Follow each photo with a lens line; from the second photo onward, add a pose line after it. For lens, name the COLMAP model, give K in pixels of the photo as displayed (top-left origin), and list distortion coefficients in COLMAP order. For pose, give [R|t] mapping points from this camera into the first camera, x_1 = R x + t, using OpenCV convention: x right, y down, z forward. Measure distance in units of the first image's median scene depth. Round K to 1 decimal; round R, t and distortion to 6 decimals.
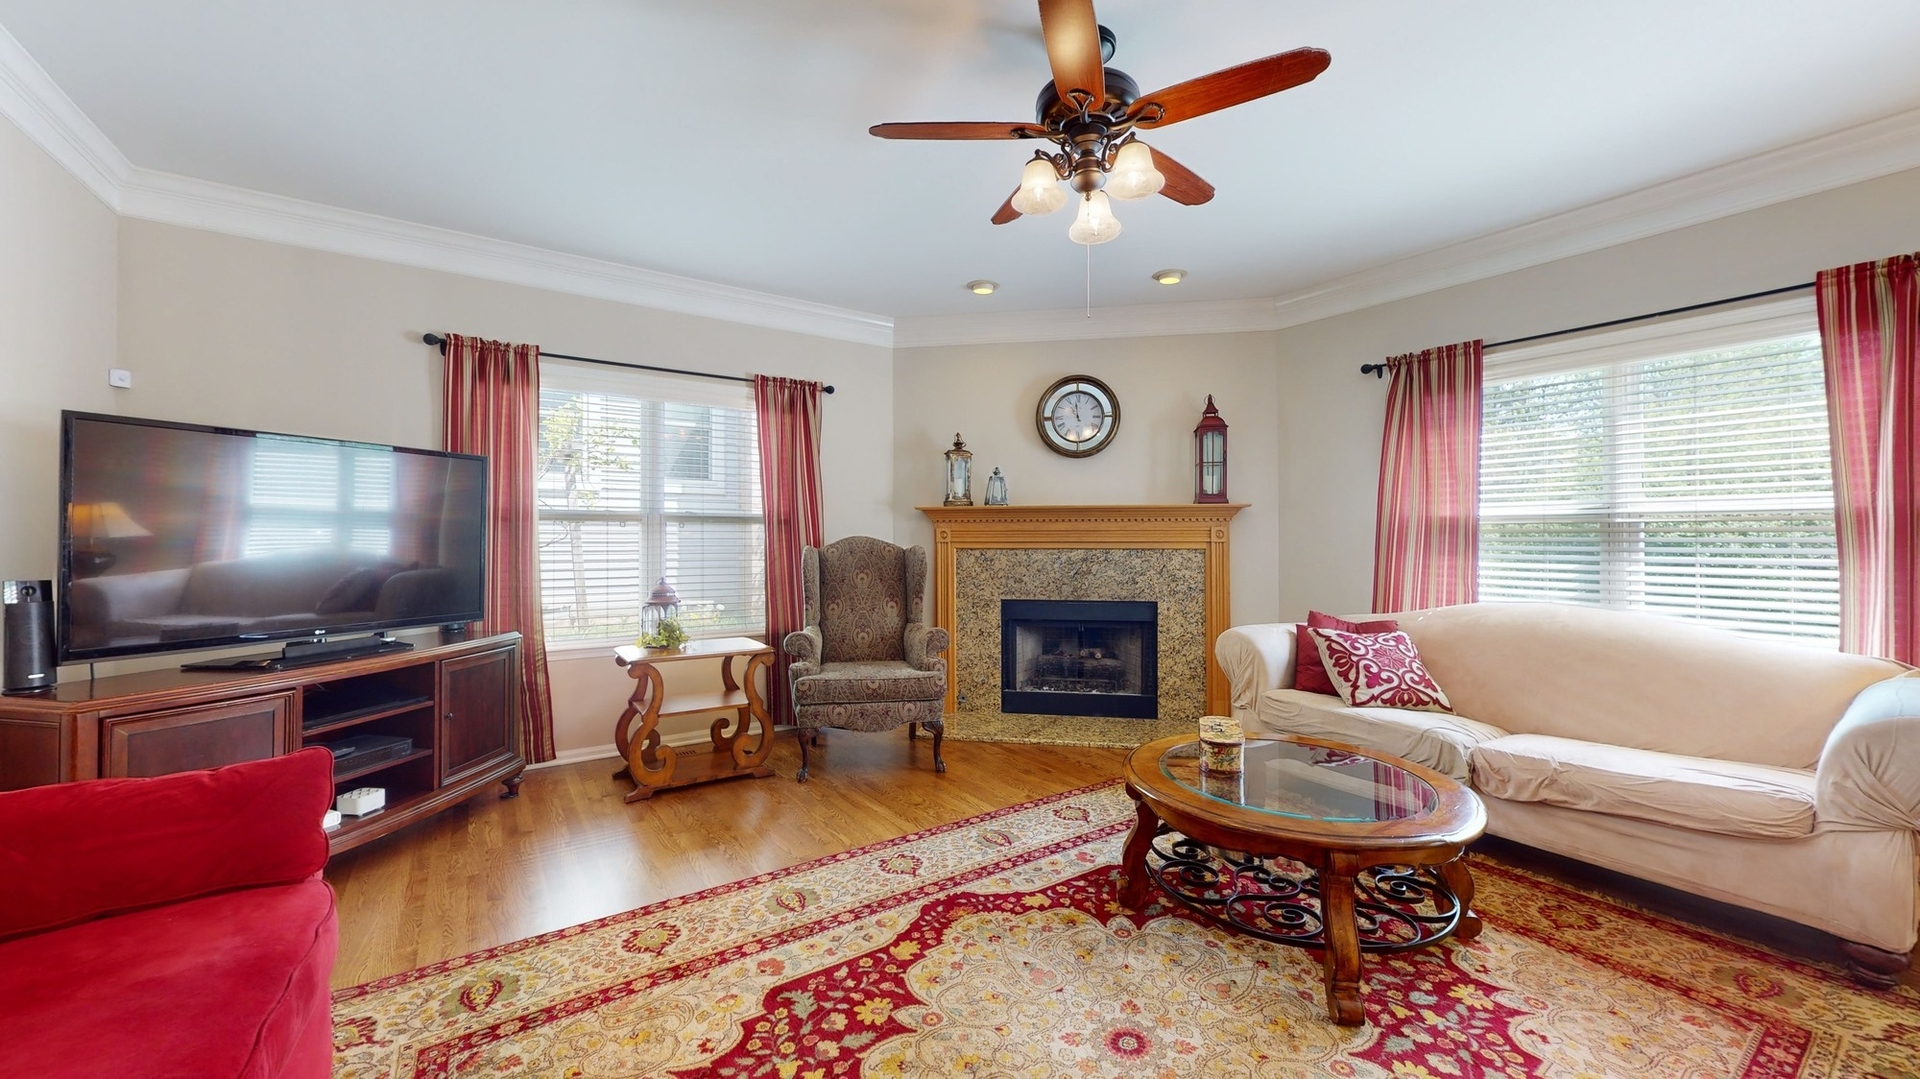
lens RADIAL K [[715.2, 0, 964.1], [0, 715.2, 536.4], [0, 0, 1]] dist [-0.000070, 0.000375]
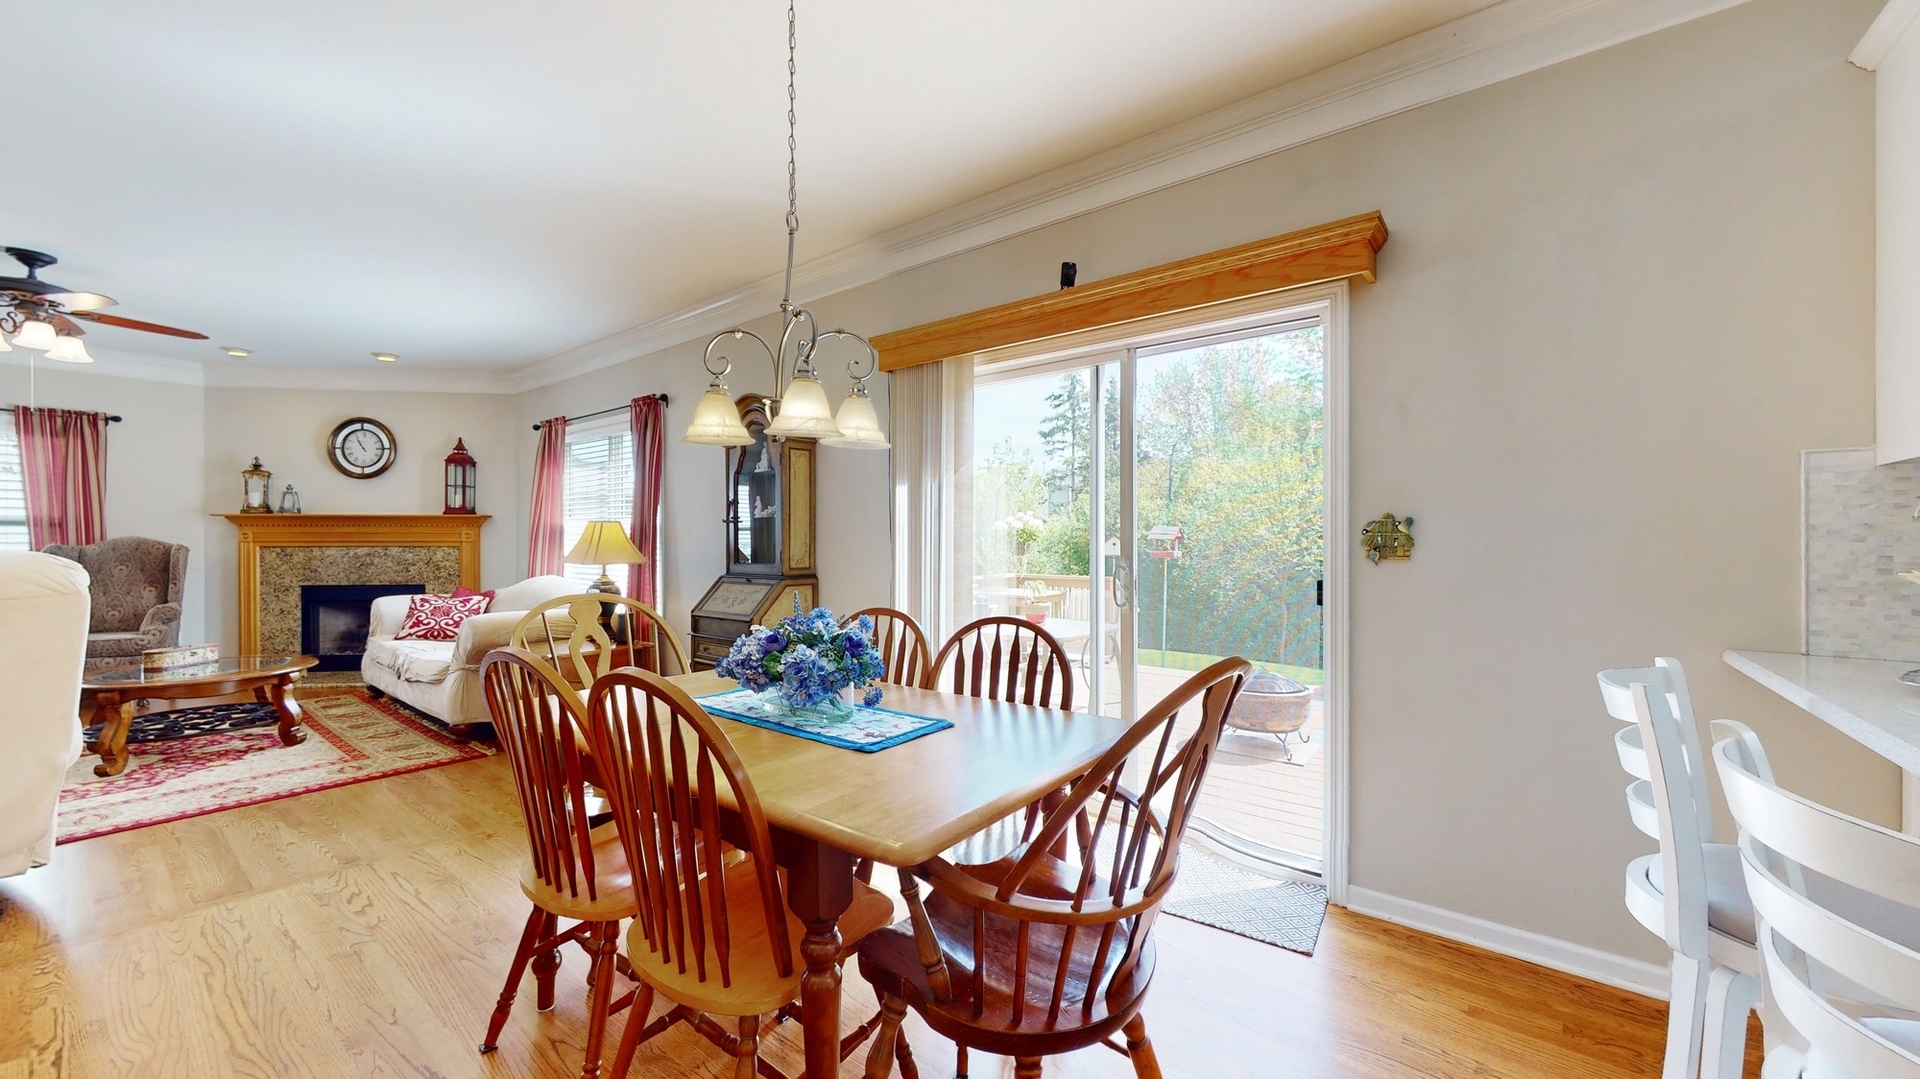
lens RADIAL K [[715.2, 0, 961.0], [0, 715.2, 544.4], [0, 0, 1]] dist [-0.000070, 0.000375]
pose [[0.955882, 0.000541, 0.293752, 0.946378], [-0.002209, 0.999983, 0.005345, 0.003813], [-0.293744, -0.005758, 0.955867, -0.695364]]
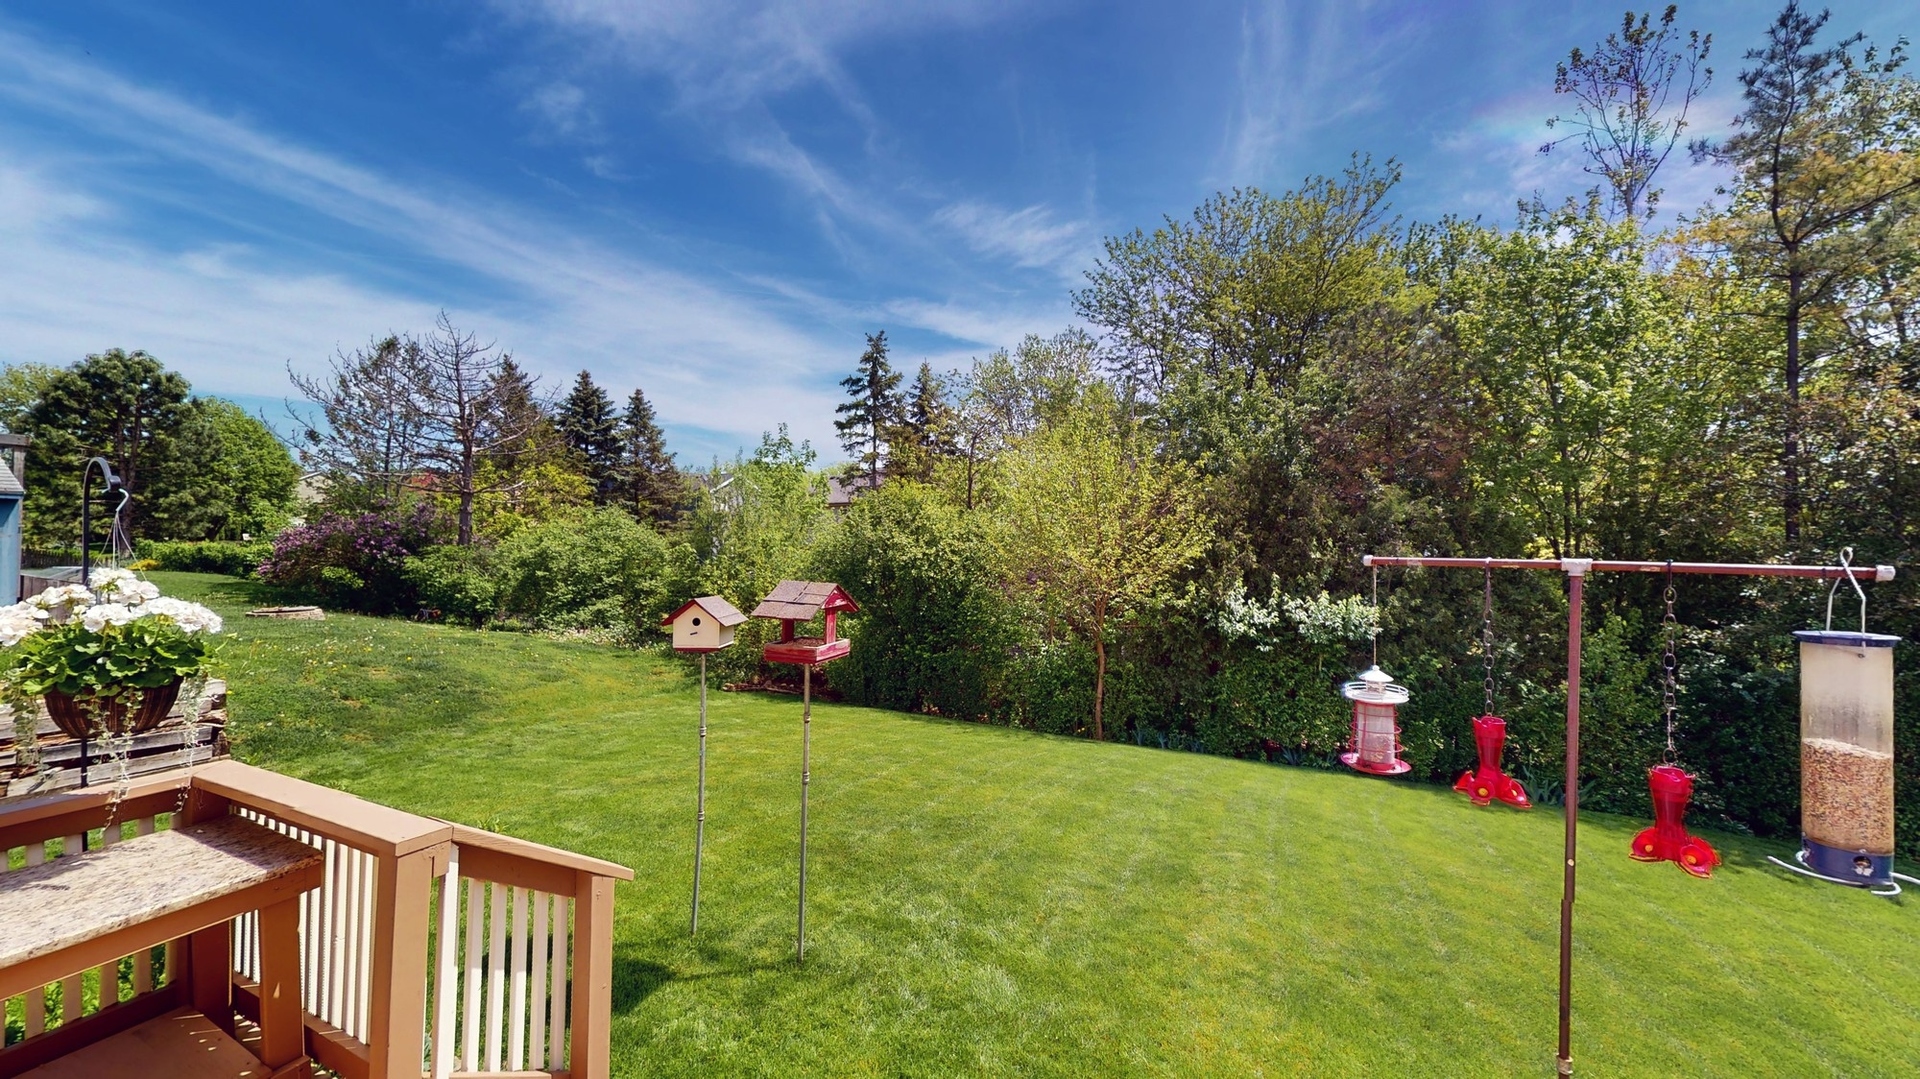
lens RADIAL K [[715.2, 0, 957.1], [0, 715.2, 541.3], [0, 0, 1]] dist [-0.000070, 0.000375]
pose [[0.872673, 0.006105, 0.488267, 1.036738], [-0.005341, 0.999981, -0.002956, -0.004418], [-0.488276, -0.000028, 0.872689, -0.599233]]
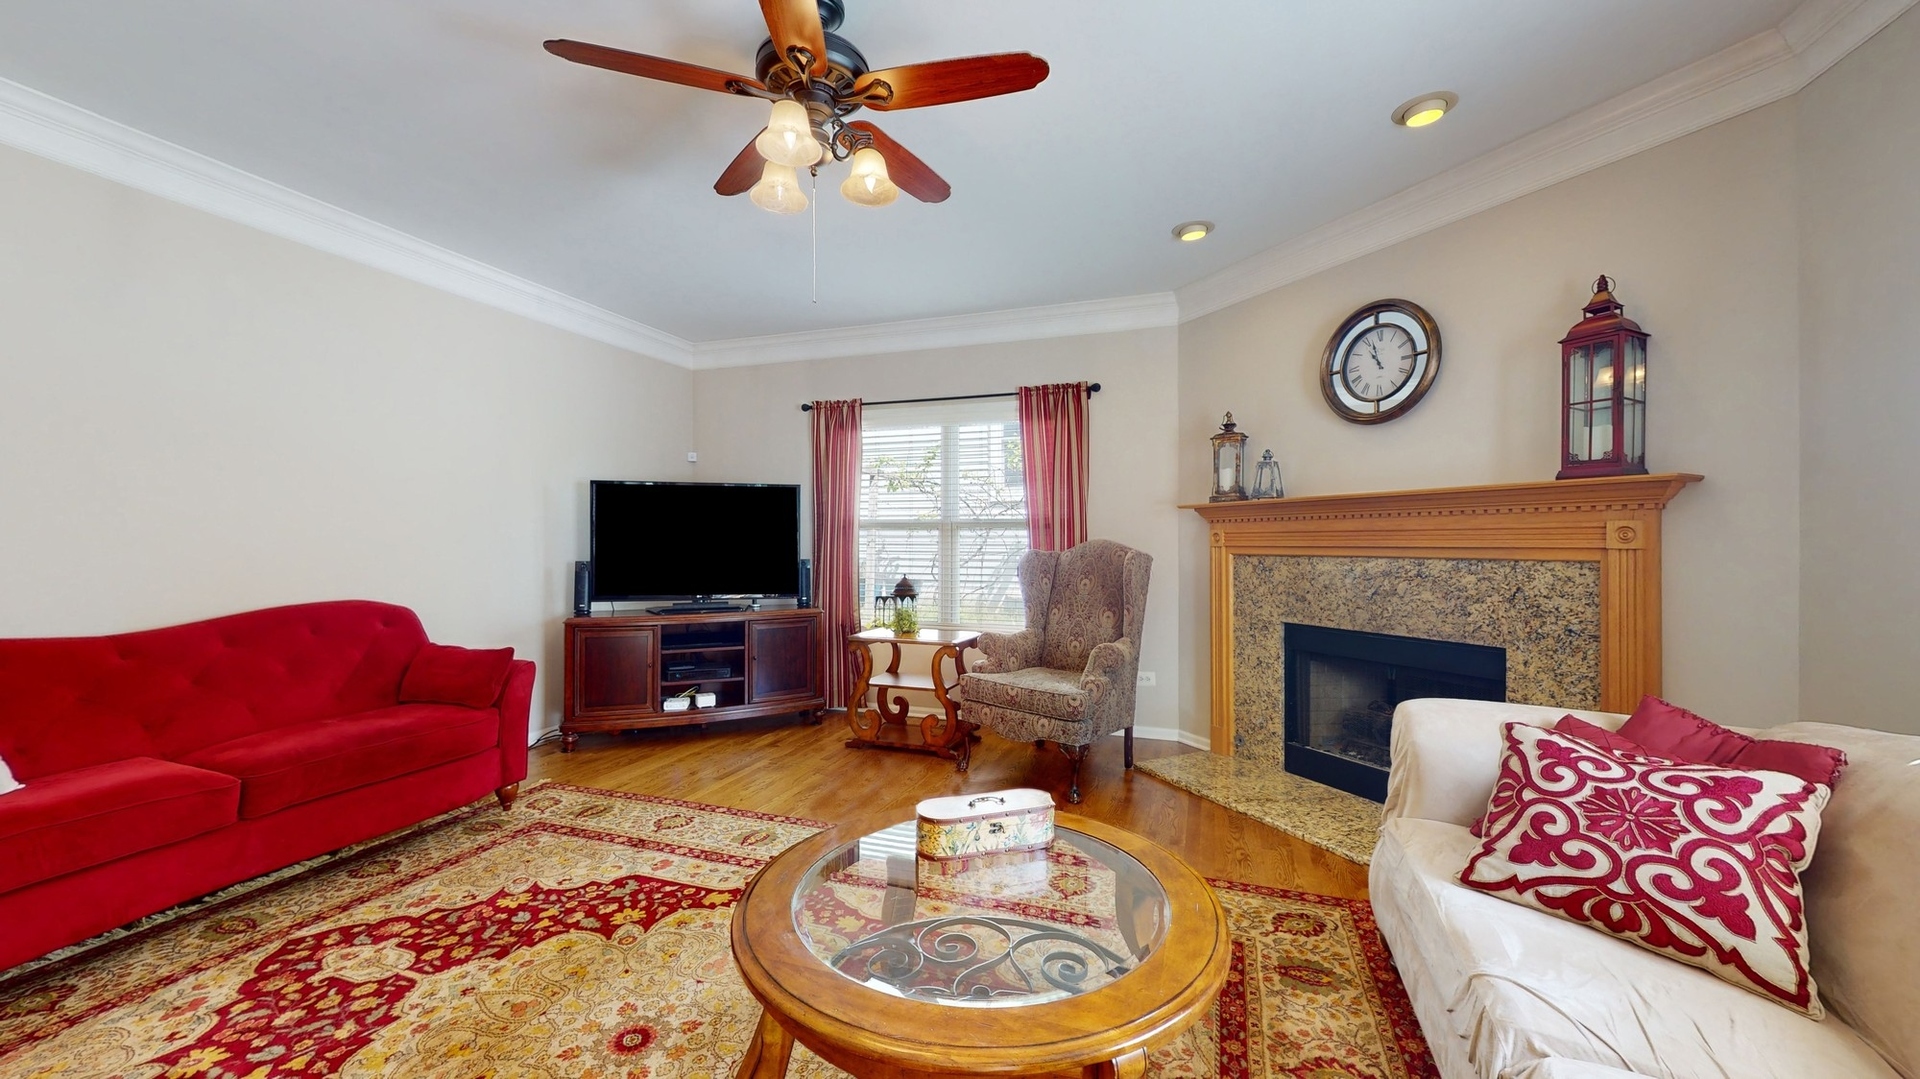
lens RADIAL K [[715.2, 0, 959.4], [0, 715.2, 542.3], [0, 0, 1]] dist [-0.000070, 0.000375]
pose [[0.592125, 0.000963, -0.805846, 0.531419], [0.001195, 0.999997, 0.002074, 0.001291], [0.805845, -0.002191, 0.592122, 0.312633]]
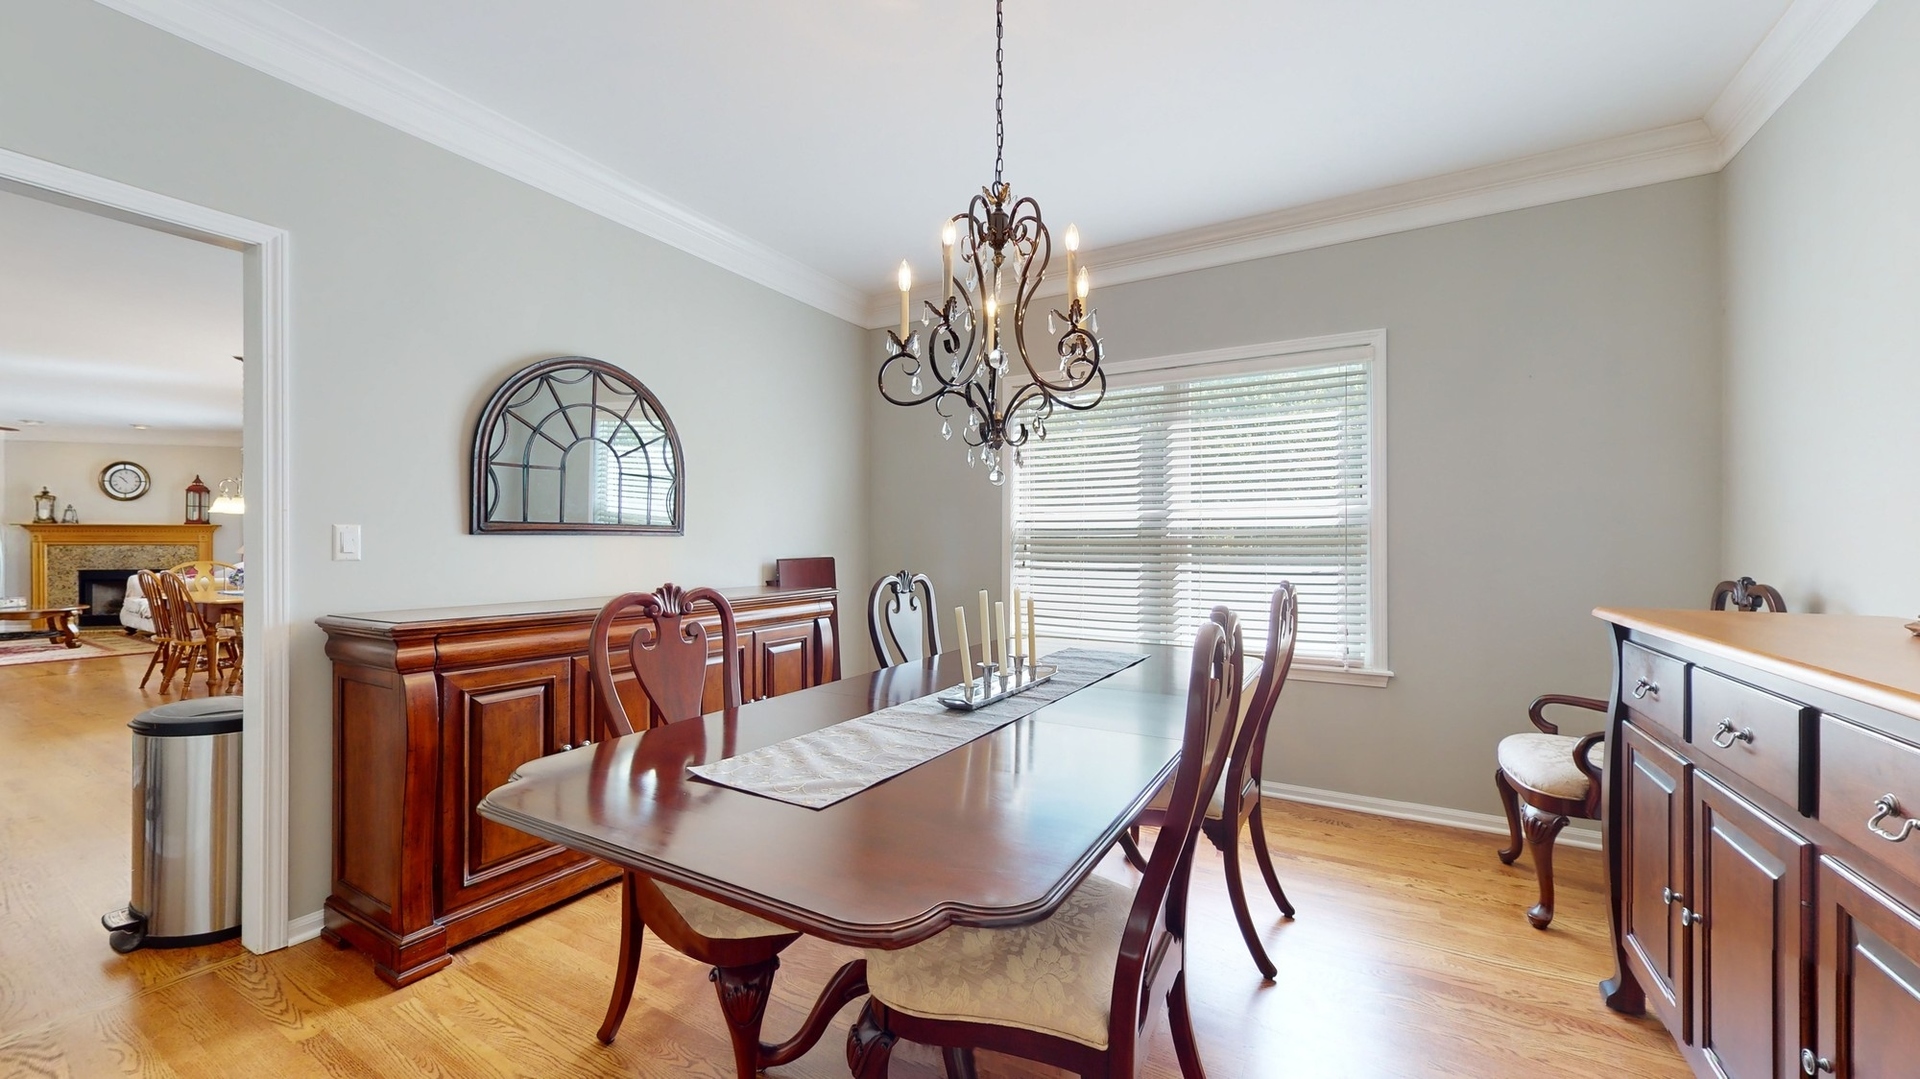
lens RADIAL K [[715.2, 0, 958.2], [0, 715.2, 545.1], [0, 0, 1]] dist [-0.000070, 0.000375]
pose [[0.904332, 0.001639, 0.426826, 1.648397], [-0.004779, 0.999969, 0.006287, -0.007238], [-0.426802, -0.007726, 0.904312, -2.161222]]
